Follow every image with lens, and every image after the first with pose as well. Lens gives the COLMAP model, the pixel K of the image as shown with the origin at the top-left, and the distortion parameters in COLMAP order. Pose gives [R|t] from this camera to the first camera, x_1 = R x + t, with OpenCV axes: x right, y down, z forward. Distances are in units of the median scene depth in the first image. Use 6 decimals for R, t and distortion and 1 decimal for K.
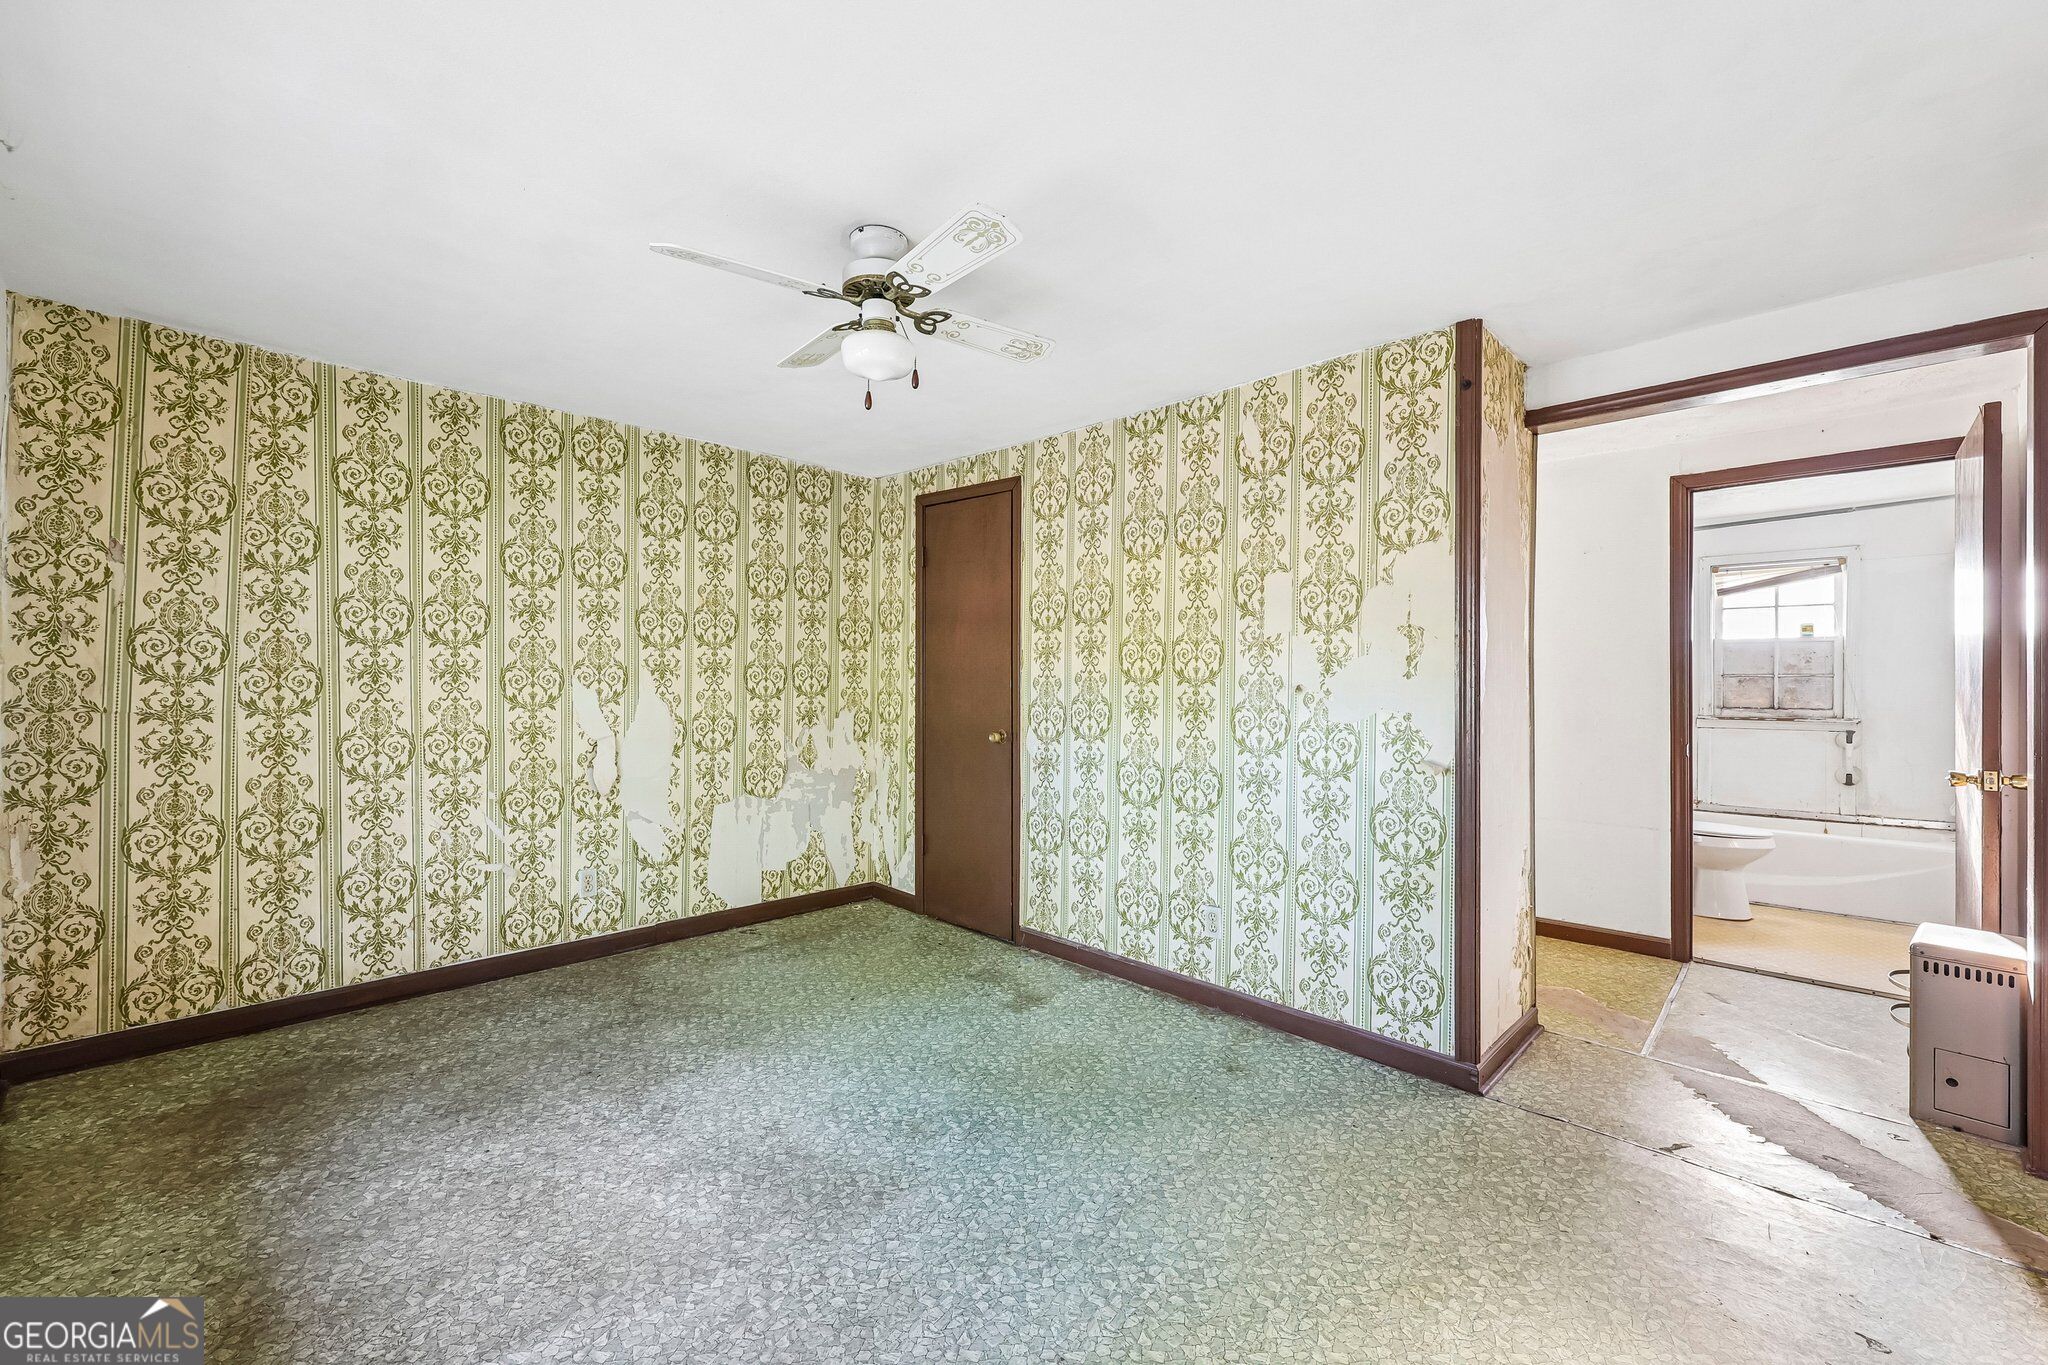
lens RADIAL K [[819.7, 0, 1061.1], [0, 819.7, 686.3], [0, 0, 1]] dist [-0.004556, 0.000965]
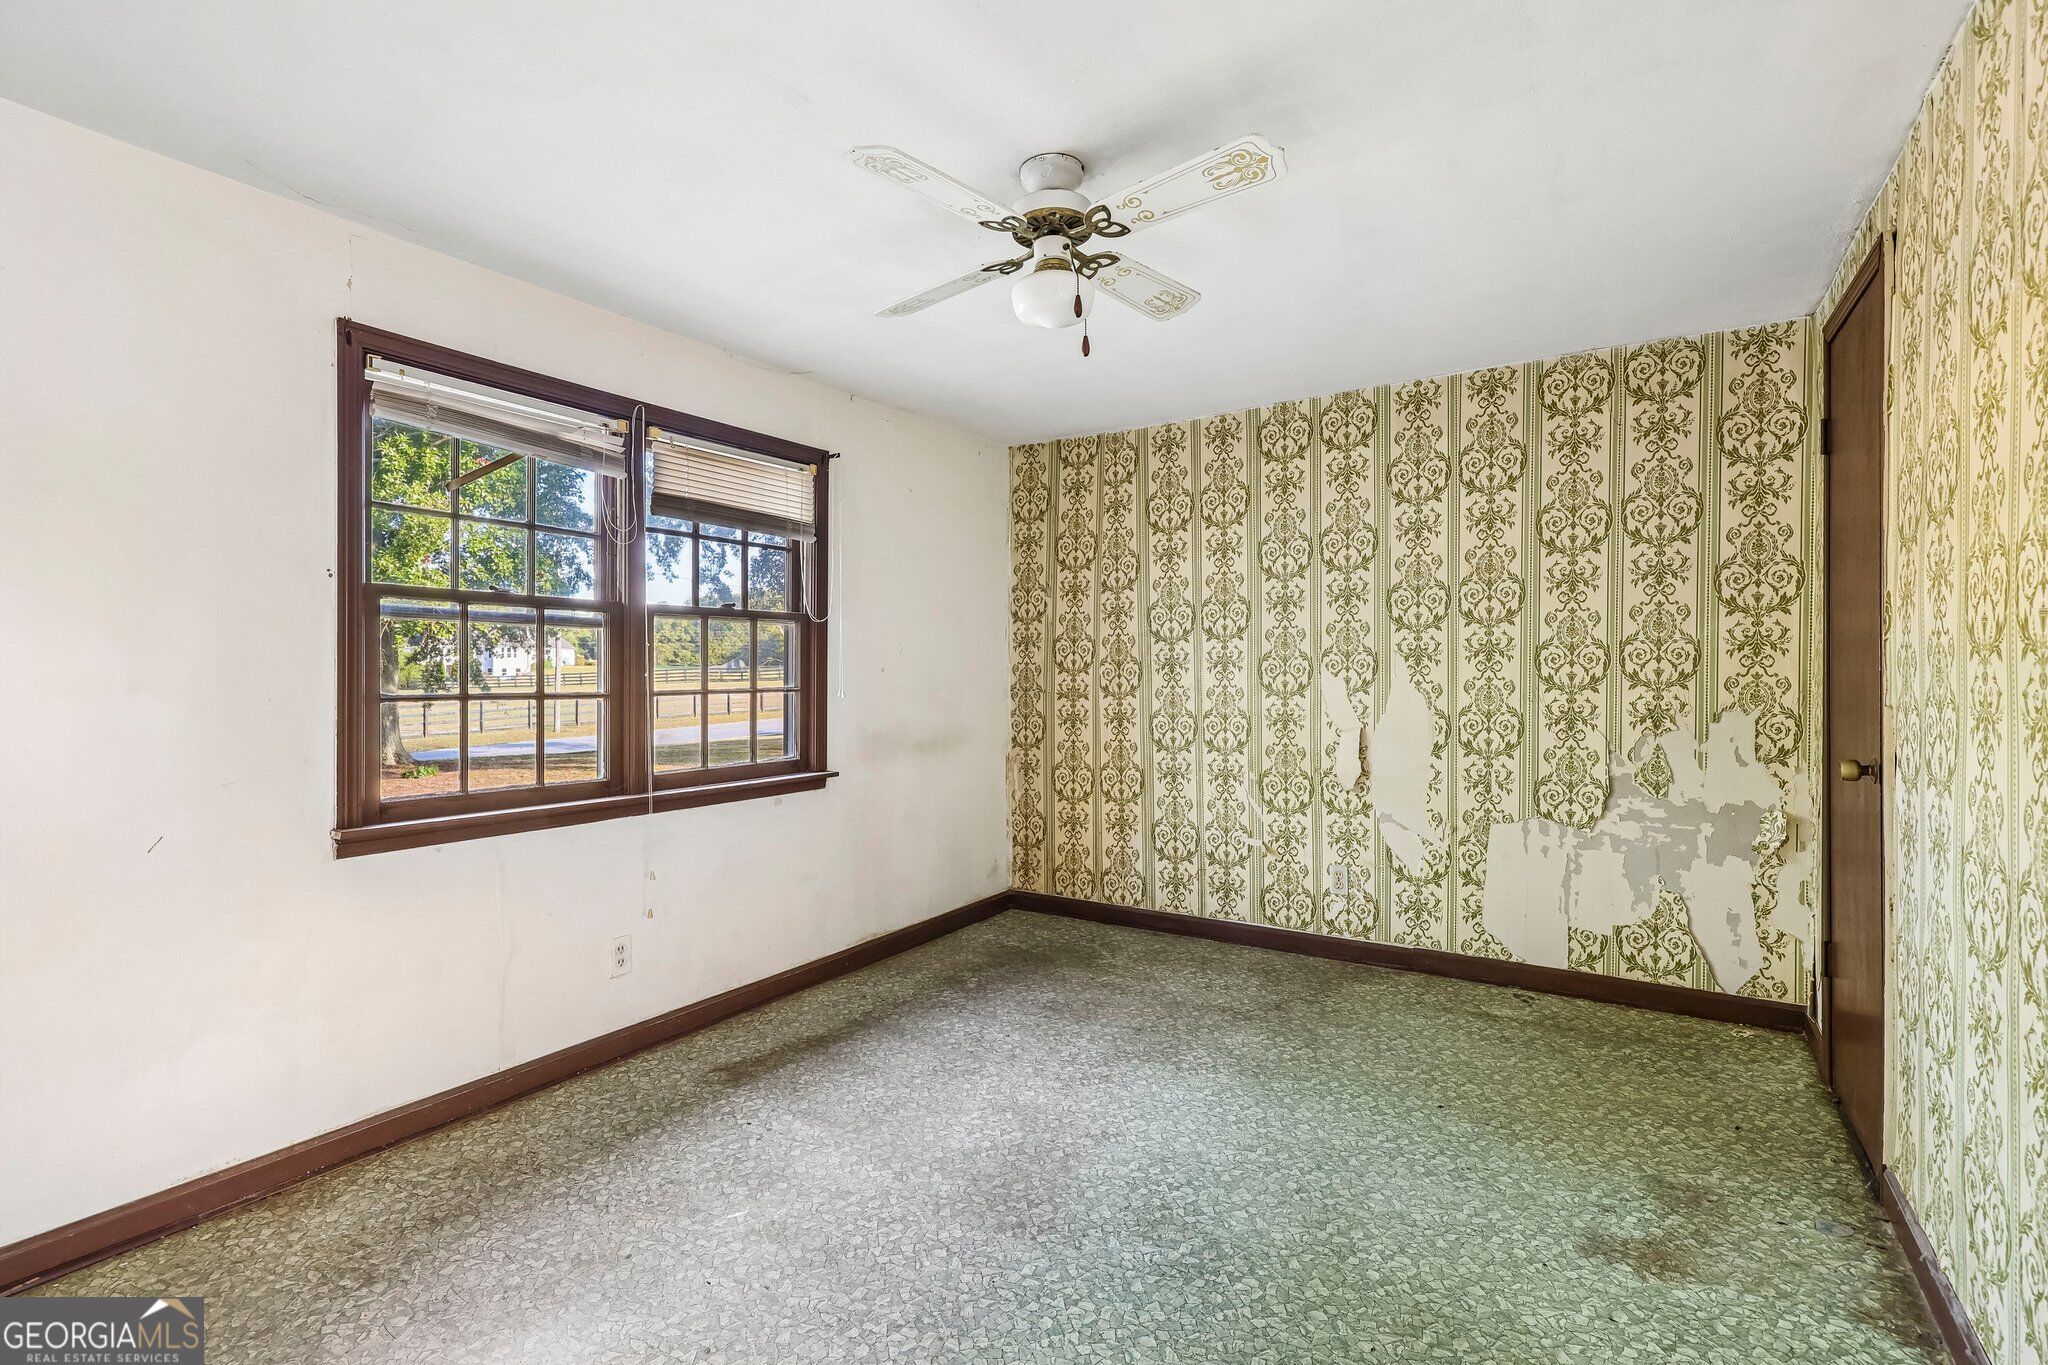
lens RADIAL K [[940.1, 0, 1024.9], [0, 940.1, 676.0], [0, 0, 1]] dist [0.001045, 0.000735]
pose [[0.183648, -0.005042, -0.982979, 0.443404], [0.002521, 0.999986, -0.004658, 0.006041], [0.982989, -0.001623, 0.183658, 0.442115]]
